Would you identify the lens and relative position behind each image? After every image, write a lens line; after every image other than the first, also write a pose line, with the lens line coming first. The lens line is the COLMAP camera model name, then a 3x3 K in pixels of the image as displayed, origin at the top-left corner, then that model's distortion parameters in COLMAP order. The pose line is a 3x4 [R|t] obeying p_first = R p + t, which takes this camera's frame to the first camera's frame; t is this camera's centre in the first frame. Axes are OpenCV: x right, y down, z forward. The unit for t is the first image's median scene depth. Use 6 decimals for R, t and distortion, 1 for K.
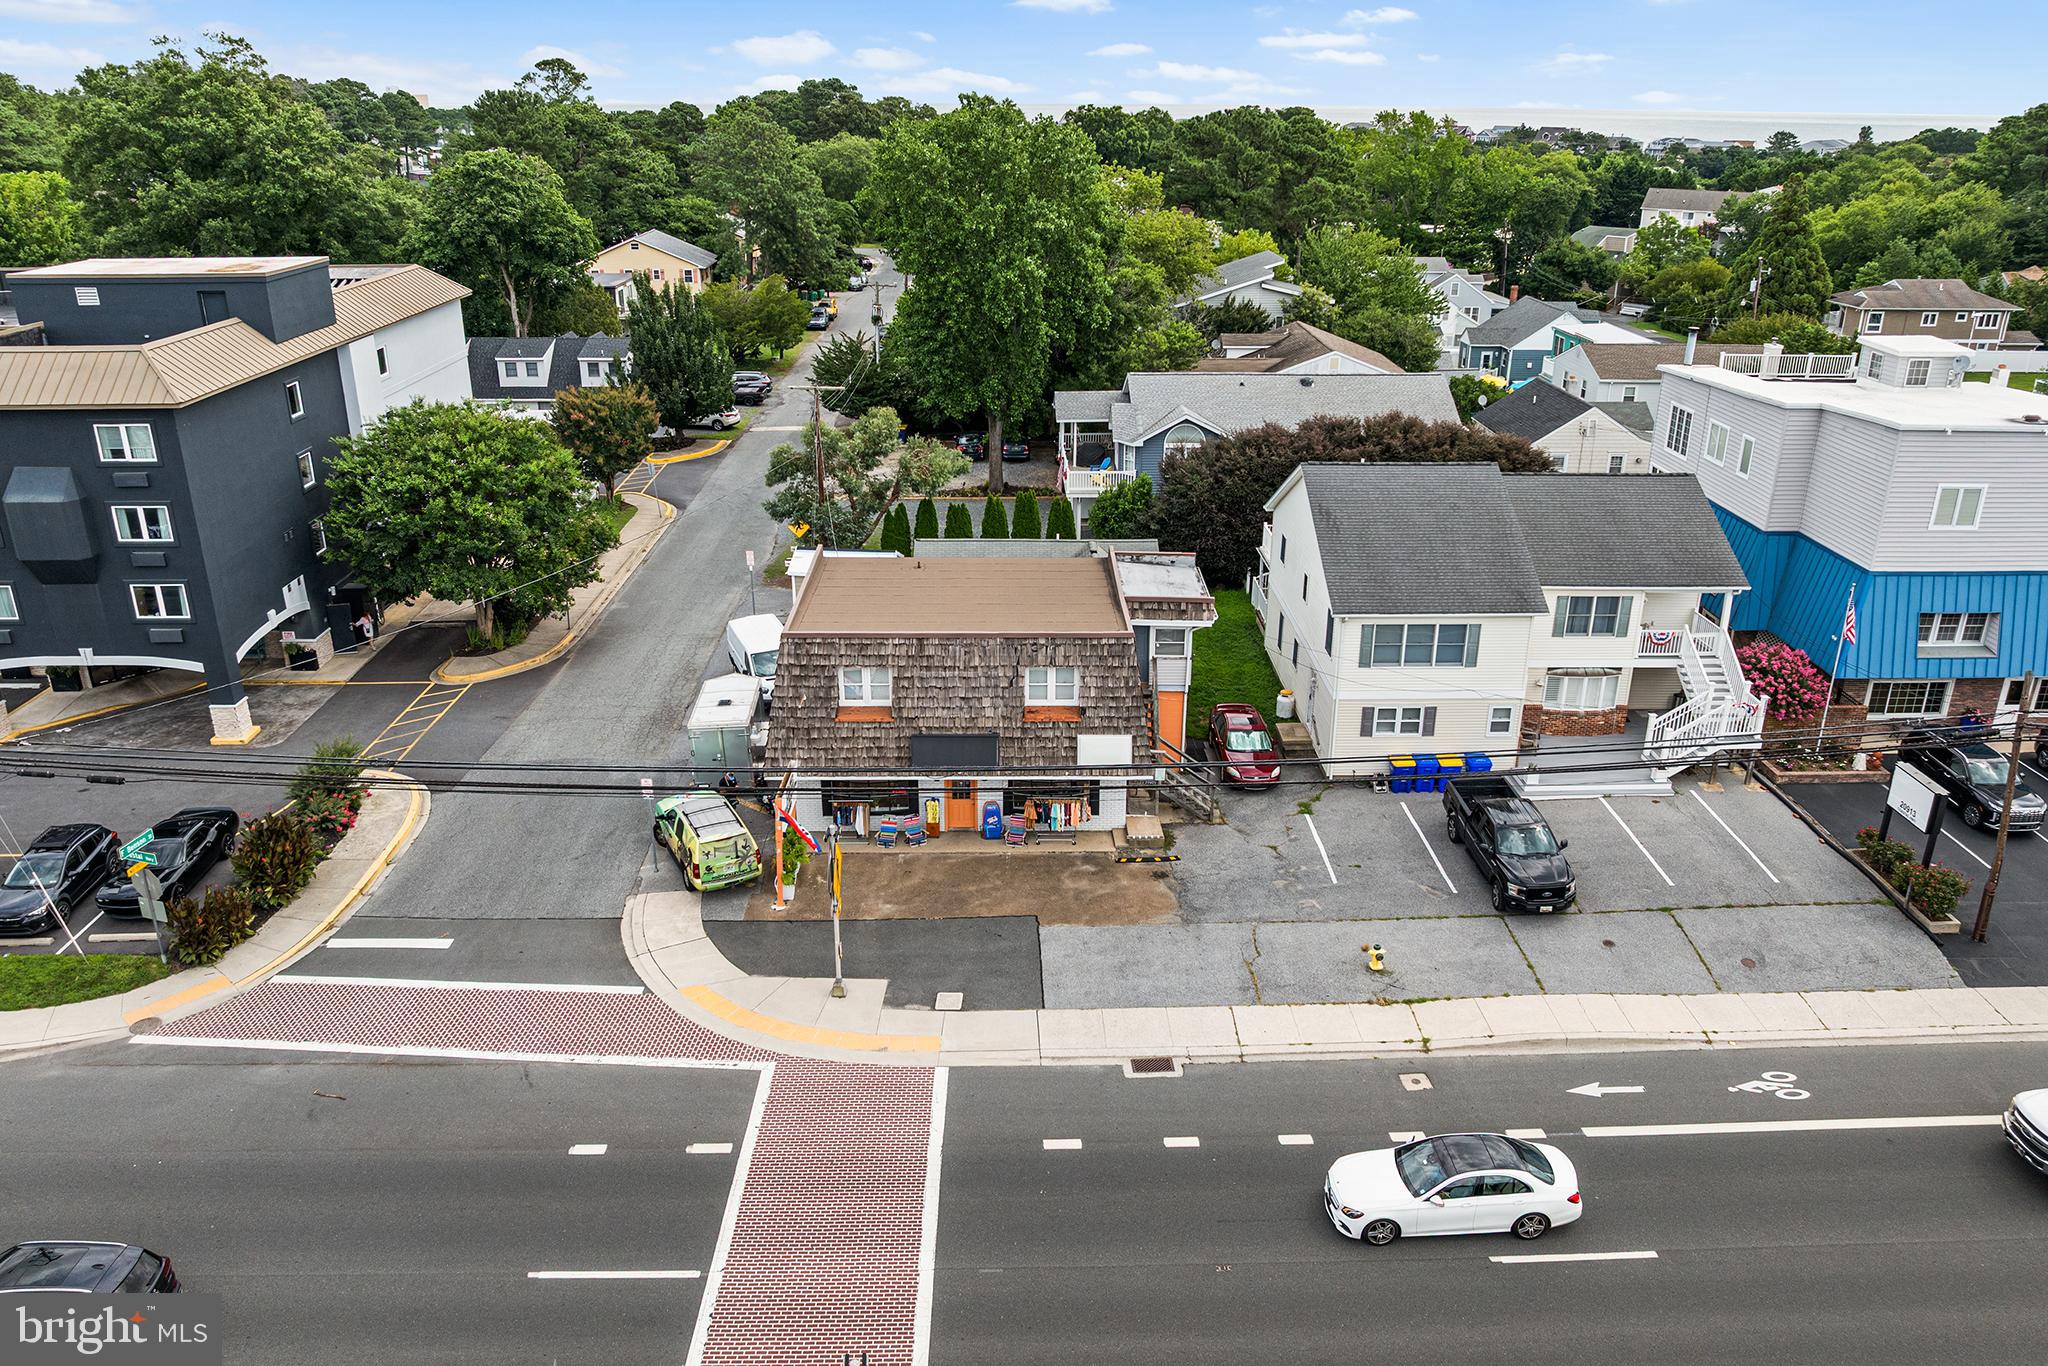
lens RADIAL K [[1507.6, 0, 1090.8], [0, 1507.6, 696.6], [0, 0, 1]] dist [-0.057260, 0.026068]
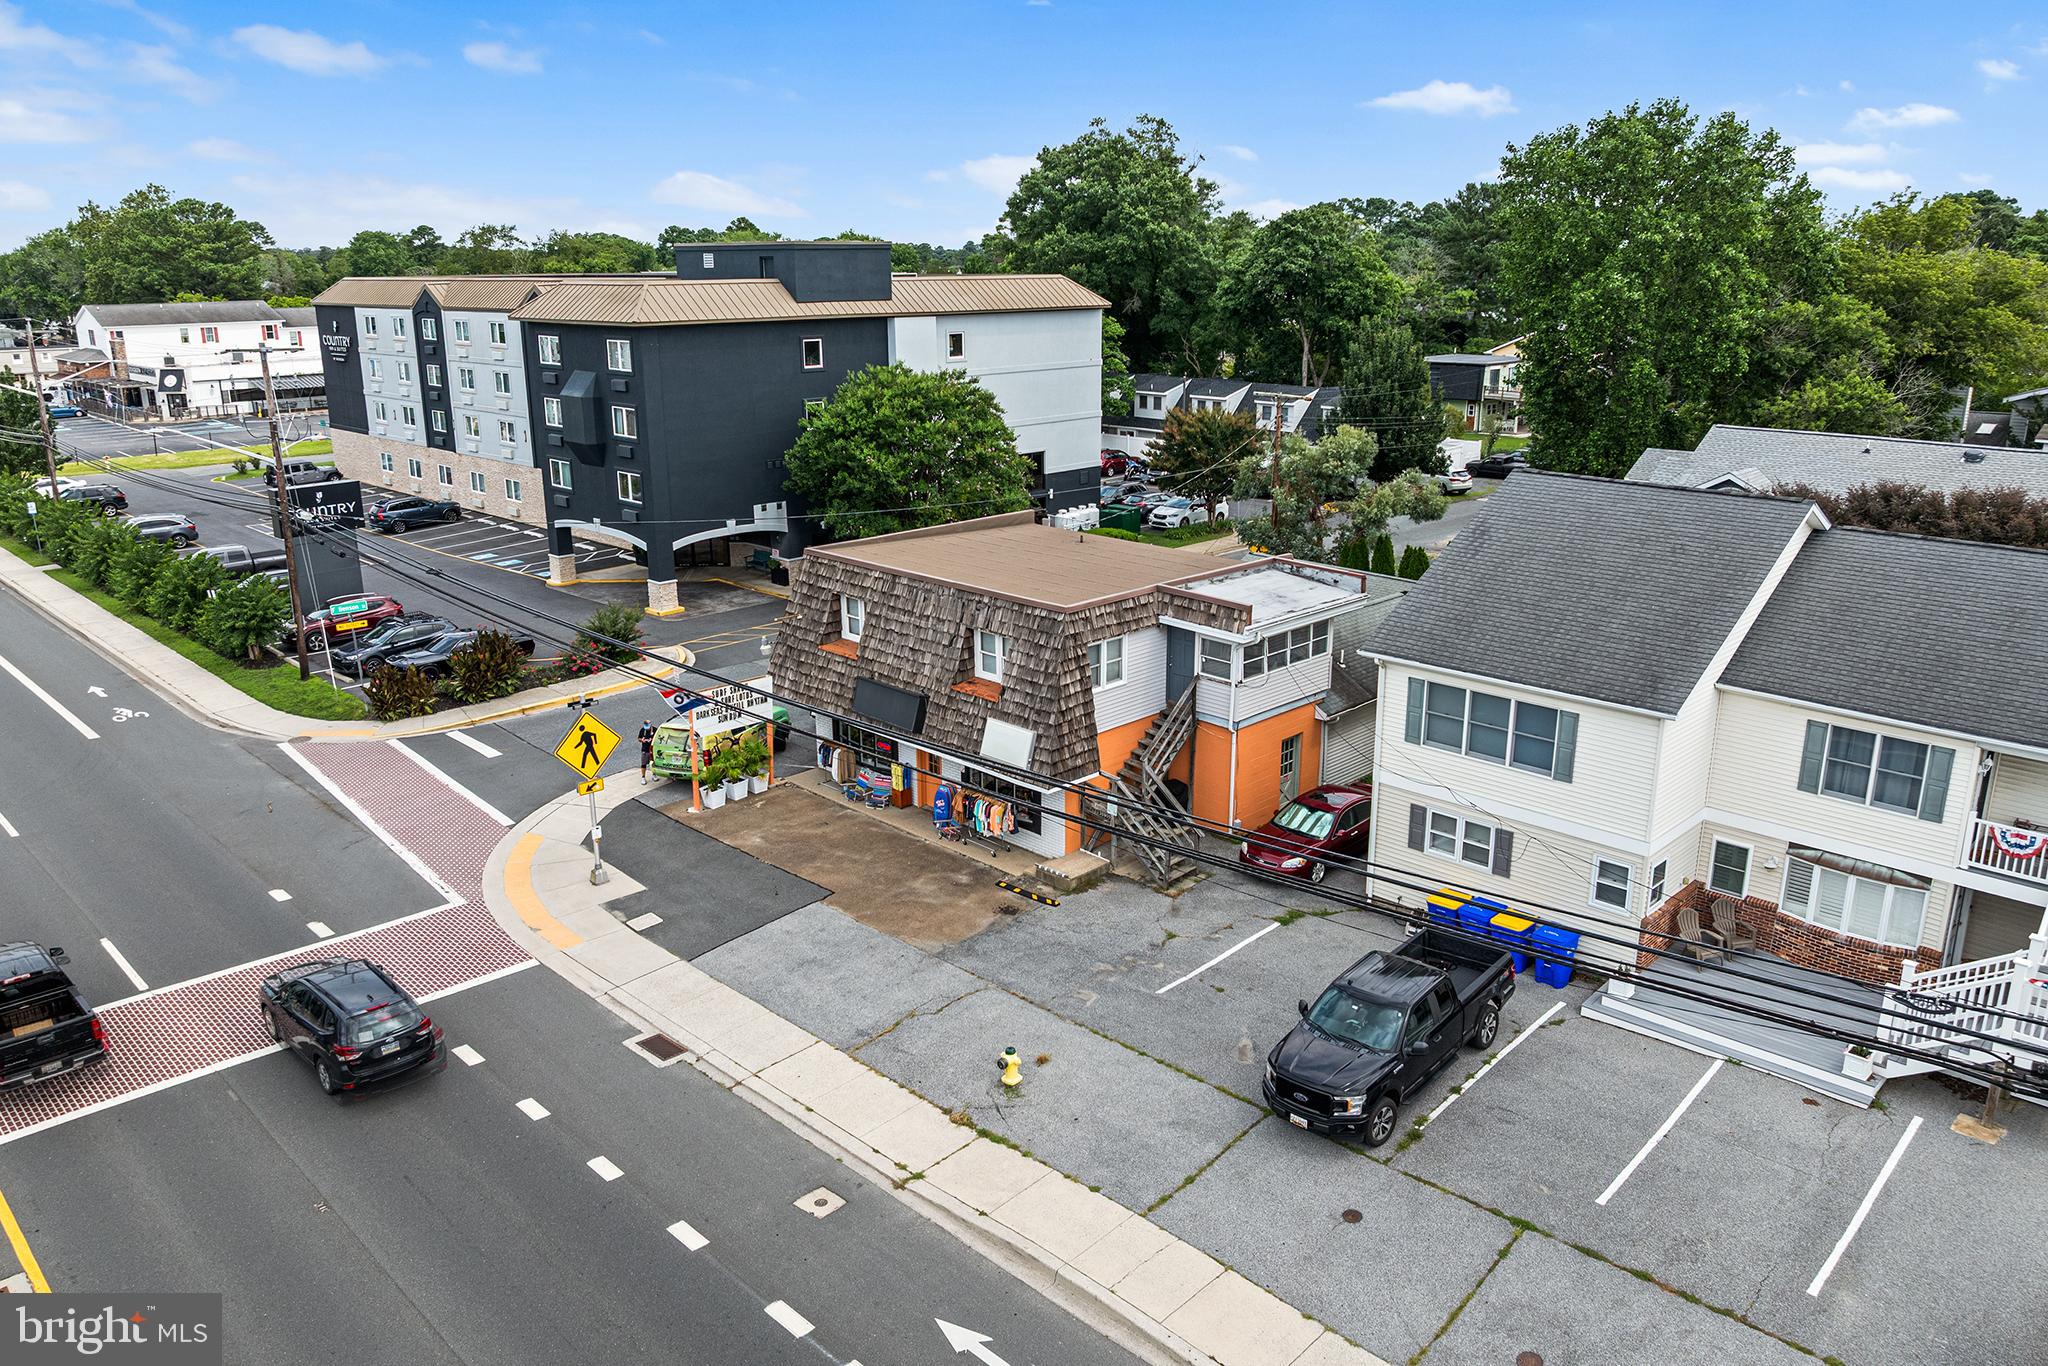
lens RADIAL K [[1507.6, 0, 1039.6], [0, 1507.6, 685.9], [0, 0, 1]] dist [-0.057260, 0.026068]
pose [[0.667182, 0.189644, -0.720349, 0.543337], [-0.269453, 0.963005, 0.003962, -0.001471], [0.694451, 0.191457, 0.693600, 0.403418]]
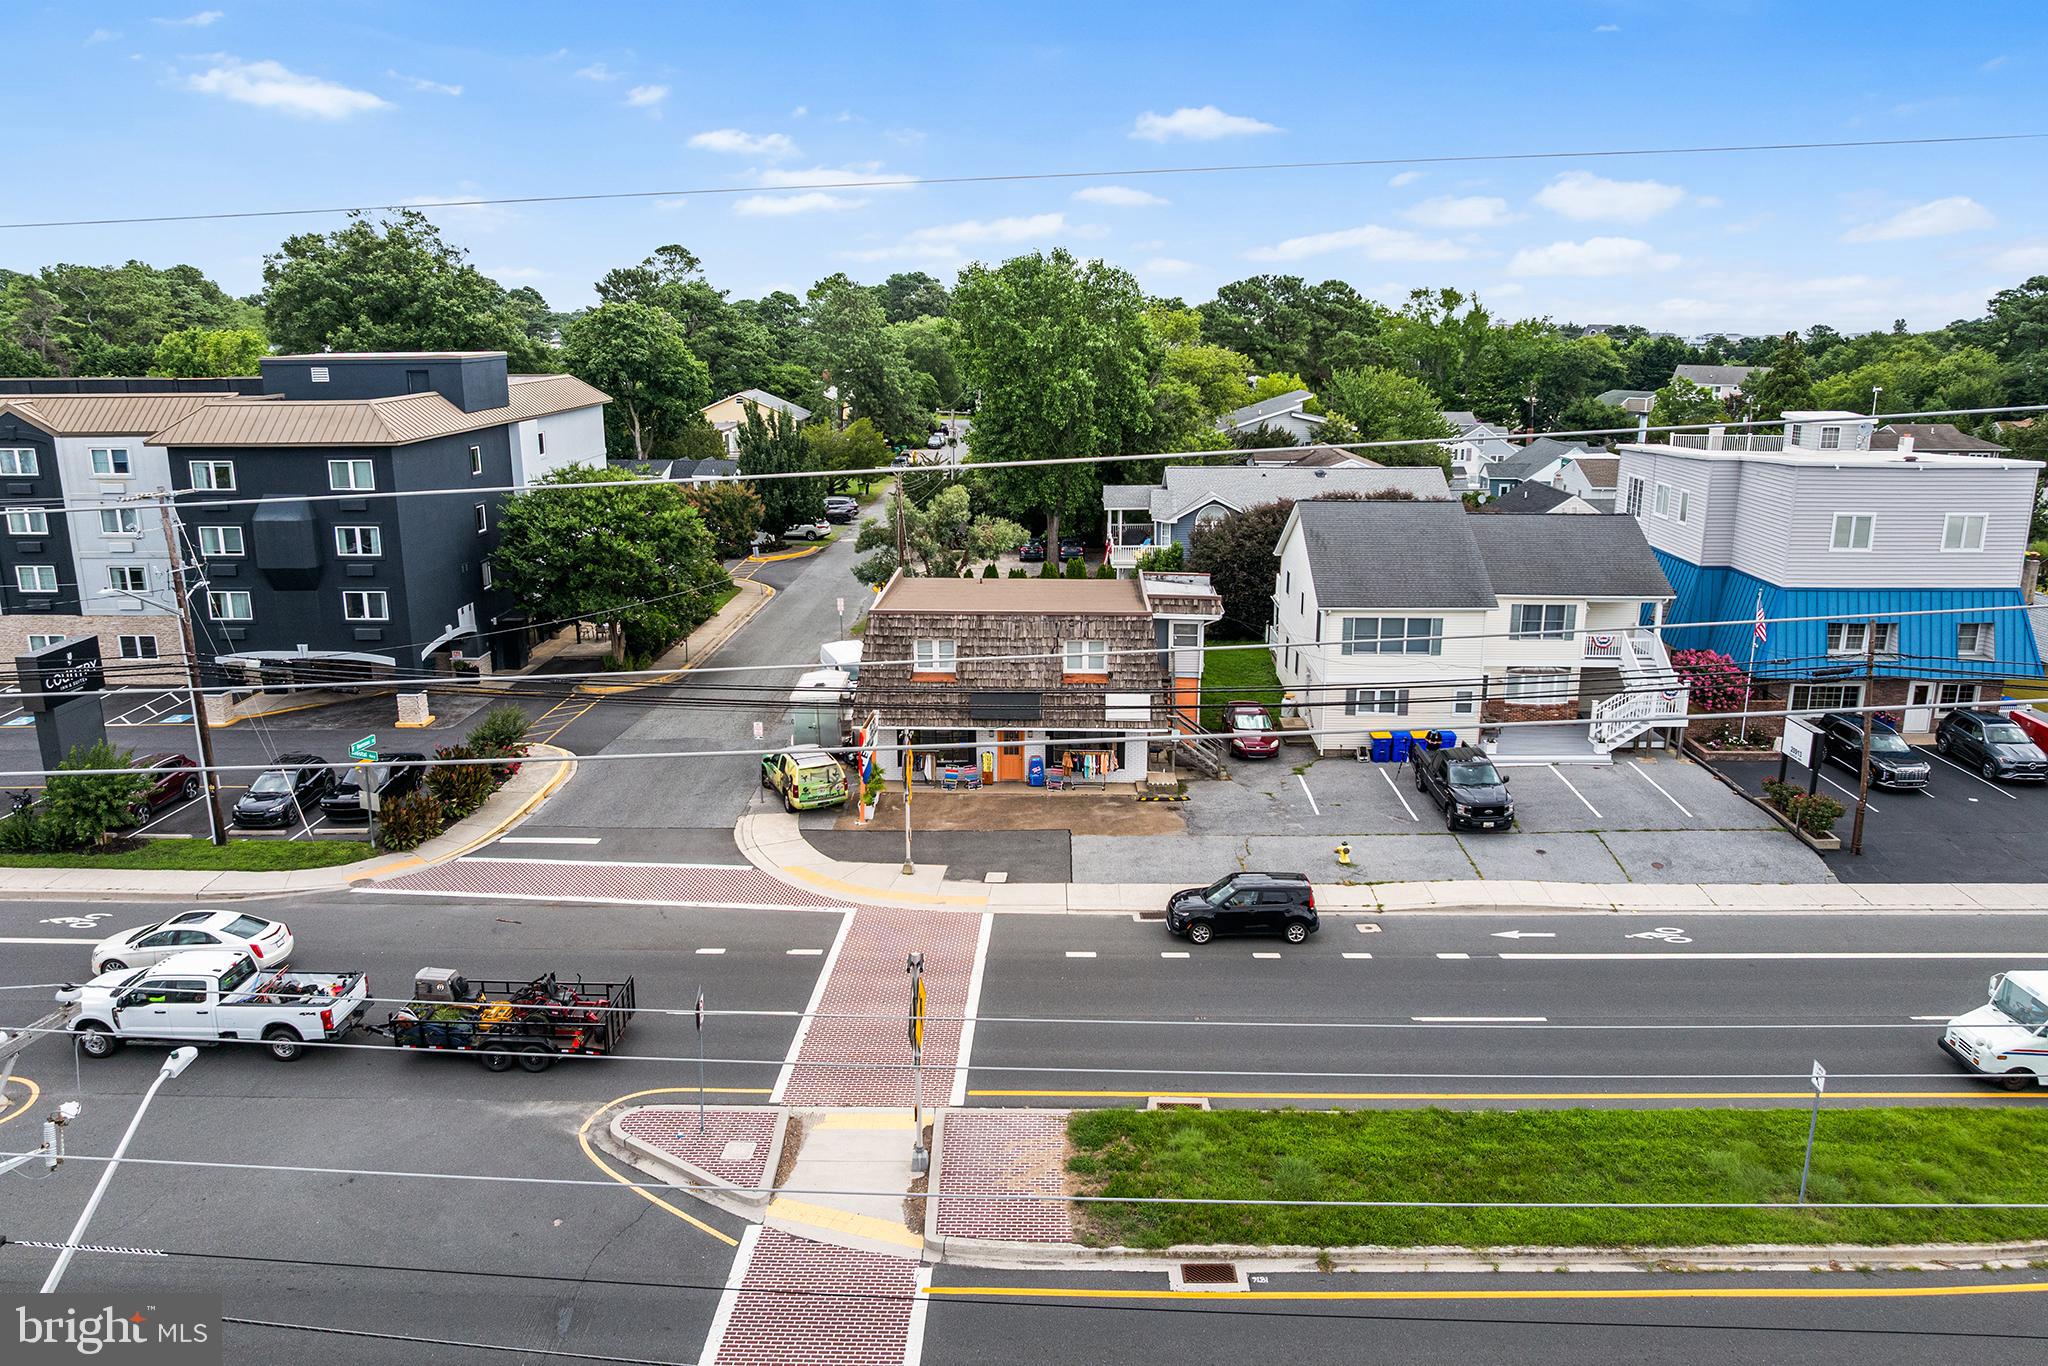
lens RADIAL K [[1507.6, 0, 1102.0], [0, 1507.6, 696.3], [0, 0, 1]] dist [-0.057260, 0.026068]
pose [[0.999167, 0.001829, -0.040779, 0.034552], [-0.007215, 0.991182, -0.132313, 0.172151], [0.040177, 0.132497, 0.990369, -0.196088]]
